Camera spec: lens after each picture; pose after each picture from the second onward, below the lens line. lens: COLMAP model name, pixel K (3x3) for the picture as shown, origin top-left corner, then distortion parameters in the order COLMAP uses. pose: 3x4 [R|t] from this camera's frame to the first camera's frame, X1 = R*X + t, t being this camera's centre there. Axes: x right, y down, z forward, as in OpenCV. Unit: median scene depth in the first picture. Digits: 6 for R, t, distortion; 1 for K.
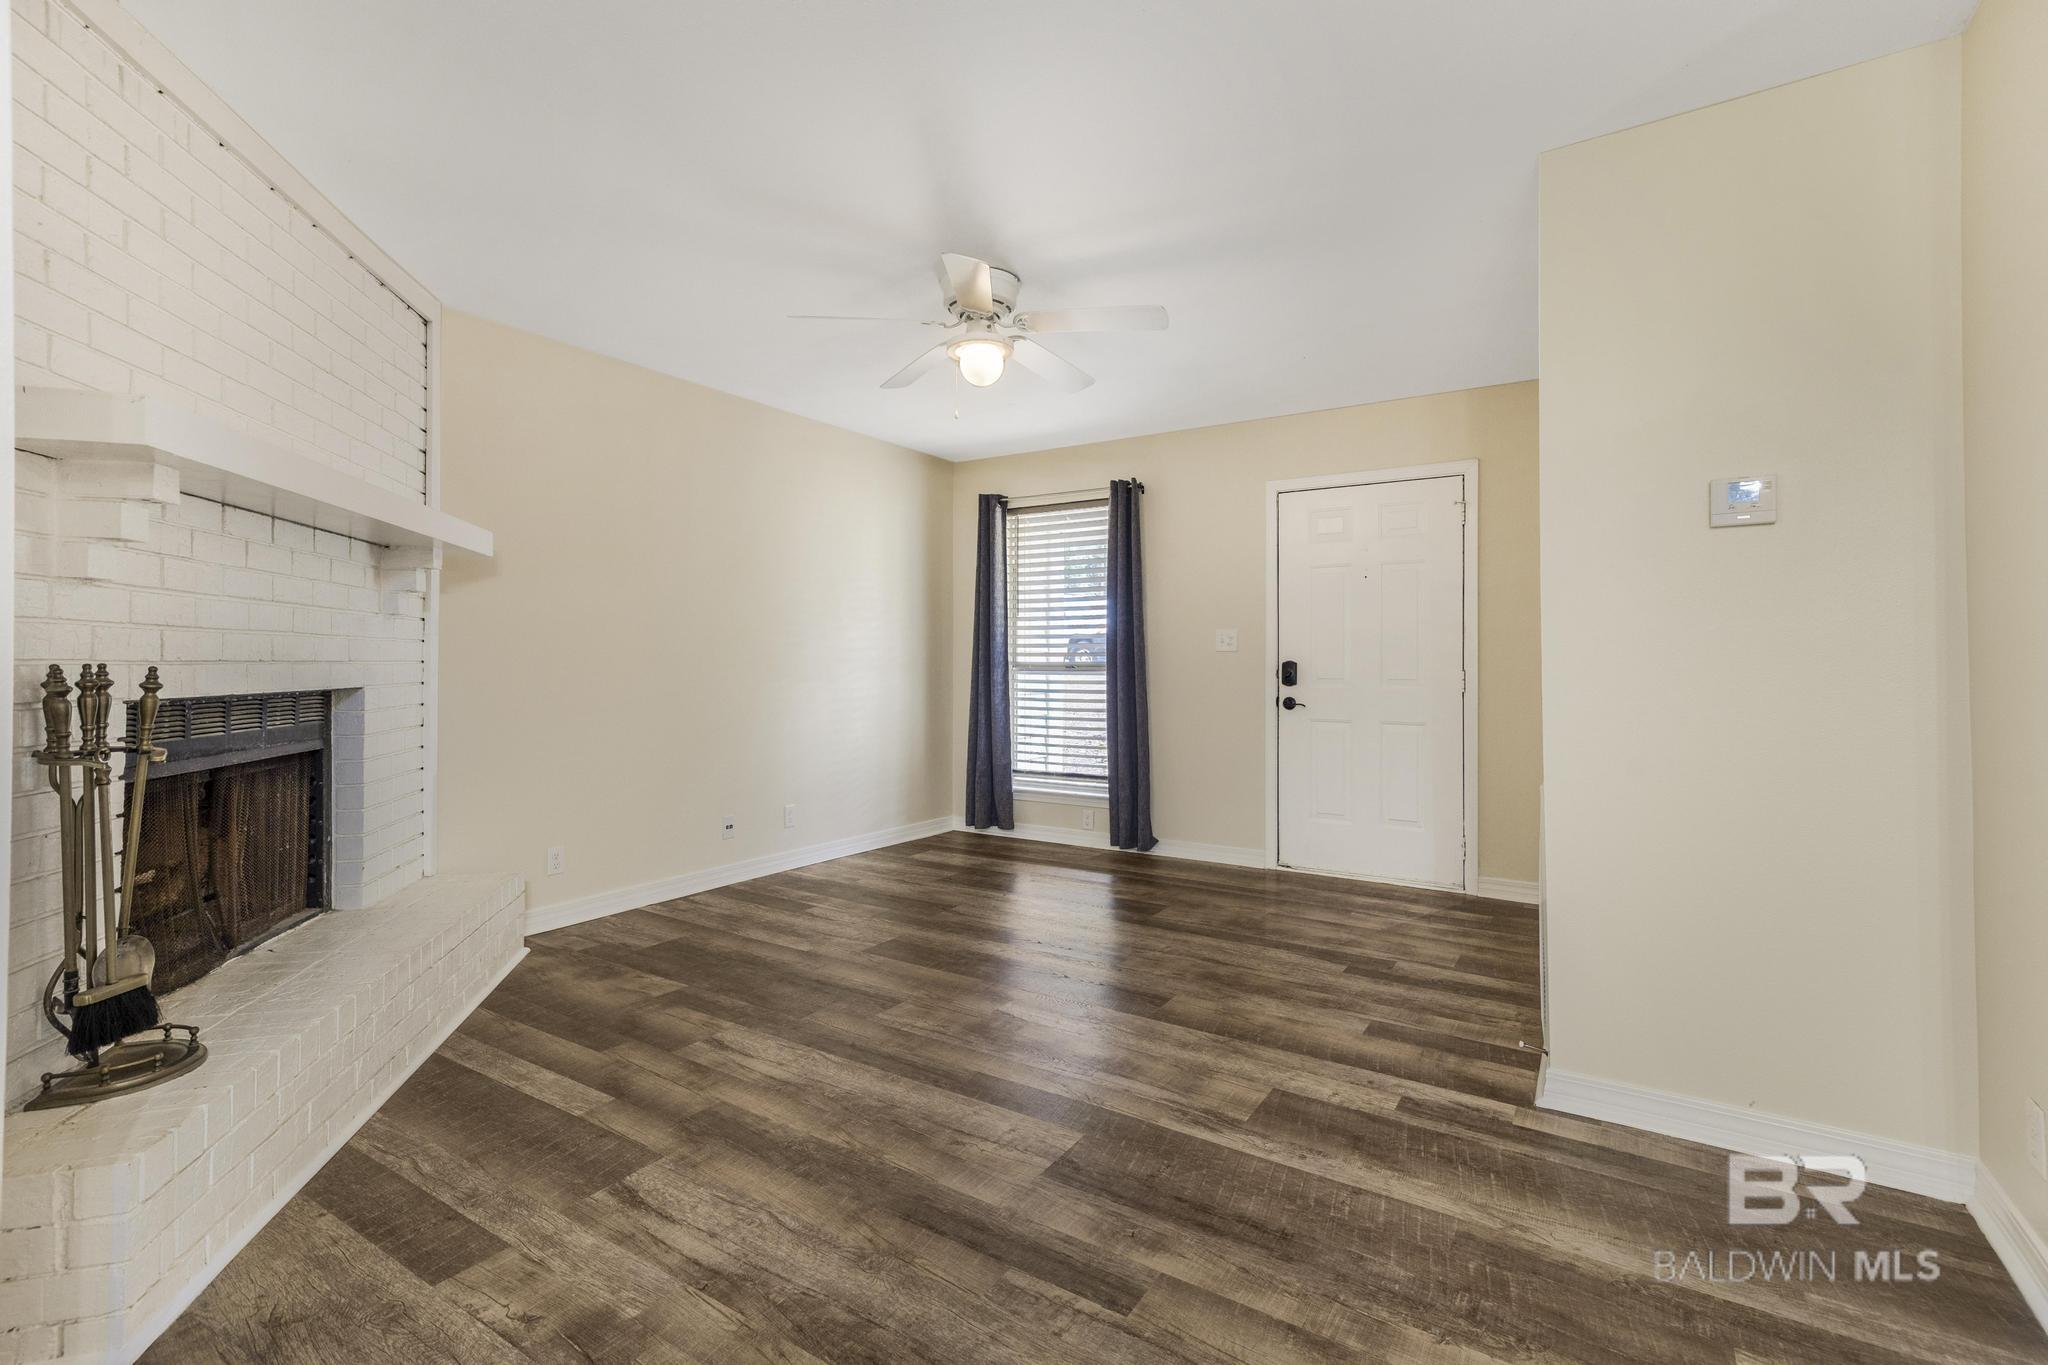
lens RADIAL K [[934.3, 0, 1008.8], [0, 934.3, 665.8], [0, 0, 1]] dist [0.020440, 0.000666]
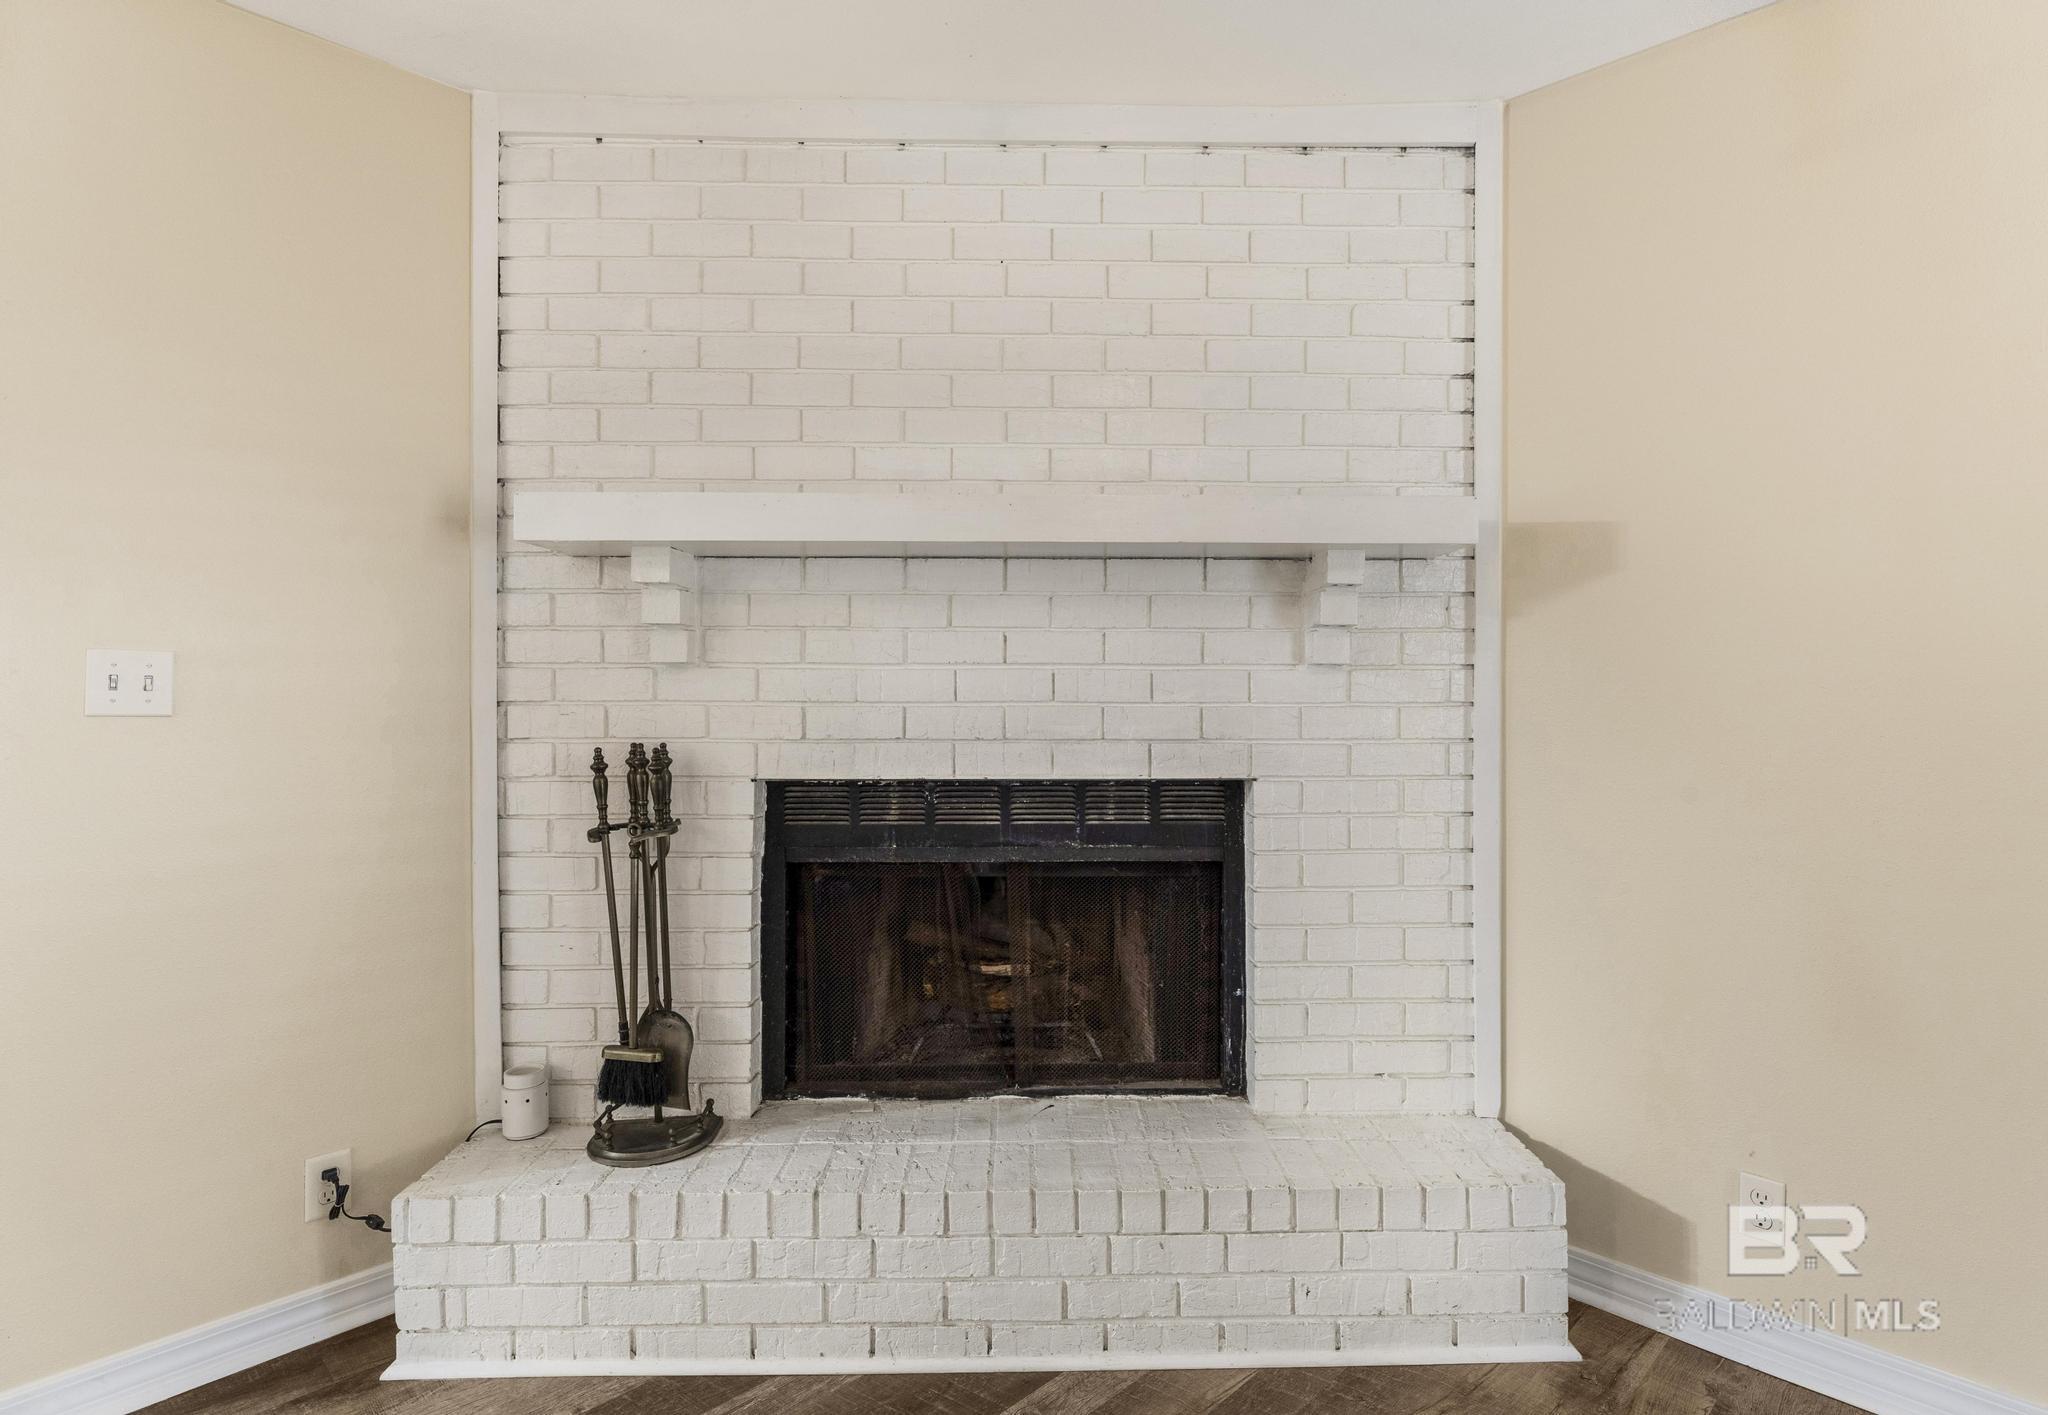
lens RADIAL K [[1065.8, 0, 1044.8], [0, 1065.8, 697.9], [0, 0, 1]] dist [-0.004003, 0.000599]
pose [[-0.181919, 0.000242, -0.983313, 0.088464], [-0.005965, 0.999981, 0.001350, -0.038455], [0.983295, 0.006111, -0.181914, 1.119396]]
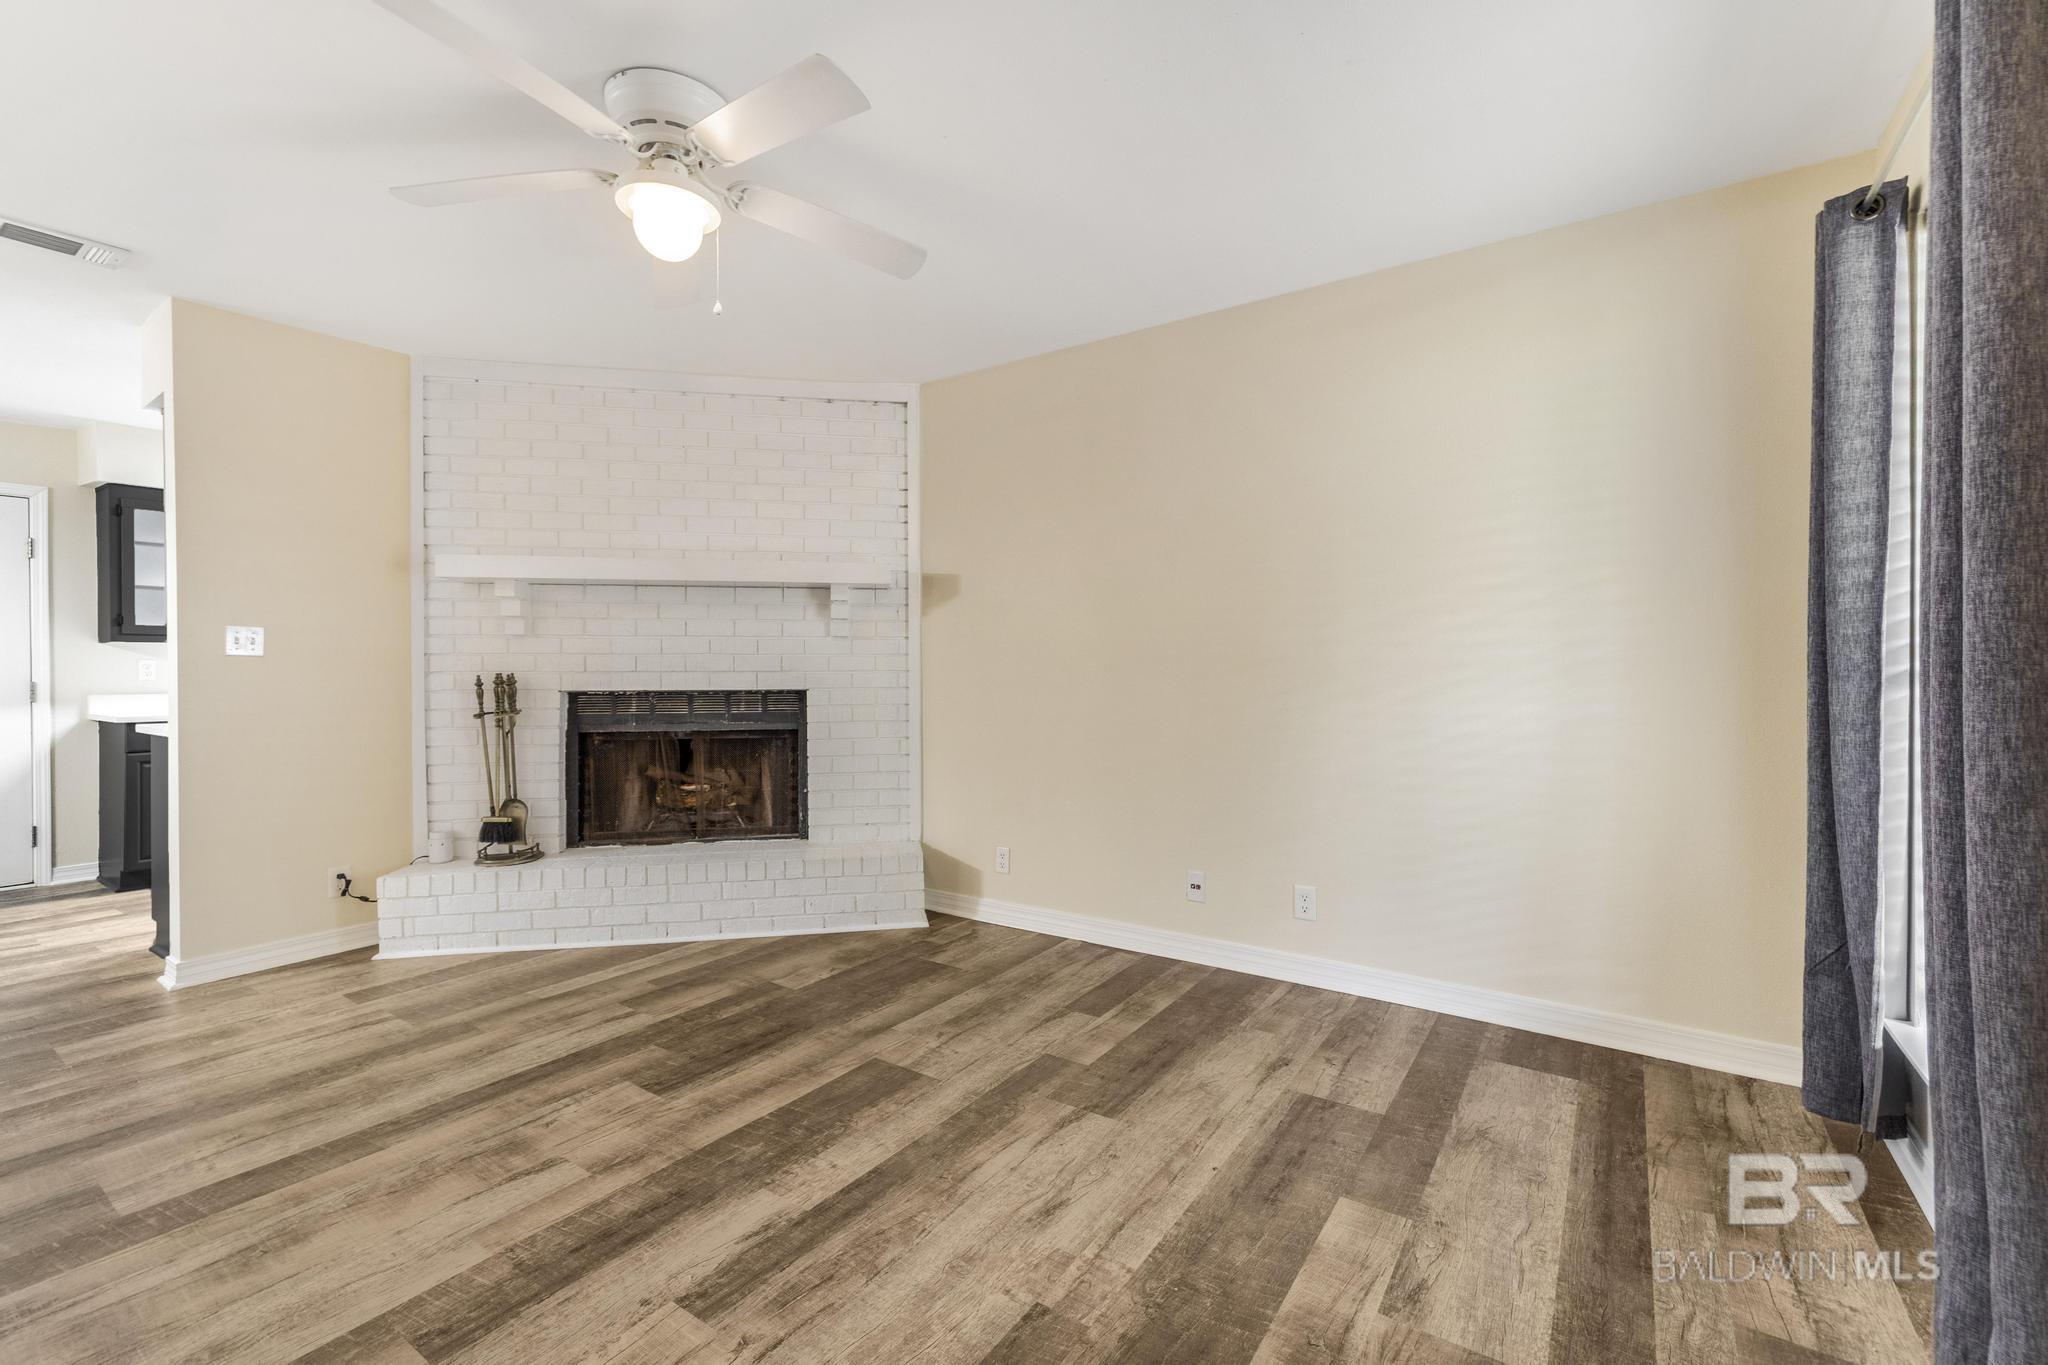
lens RADIAL K [[865.1, 0, 1013.6], [0, 865.1, 676.3], [0, 0, 1]] dist [0.002858, -0.000139]
pose [[-0.018922, 0.002675, -0.999817, 0.710475], [-0.001844, 0.999995, 0.002711, -0.001050], [0.999819, 0.001895, -0.018917, 1.512514]]
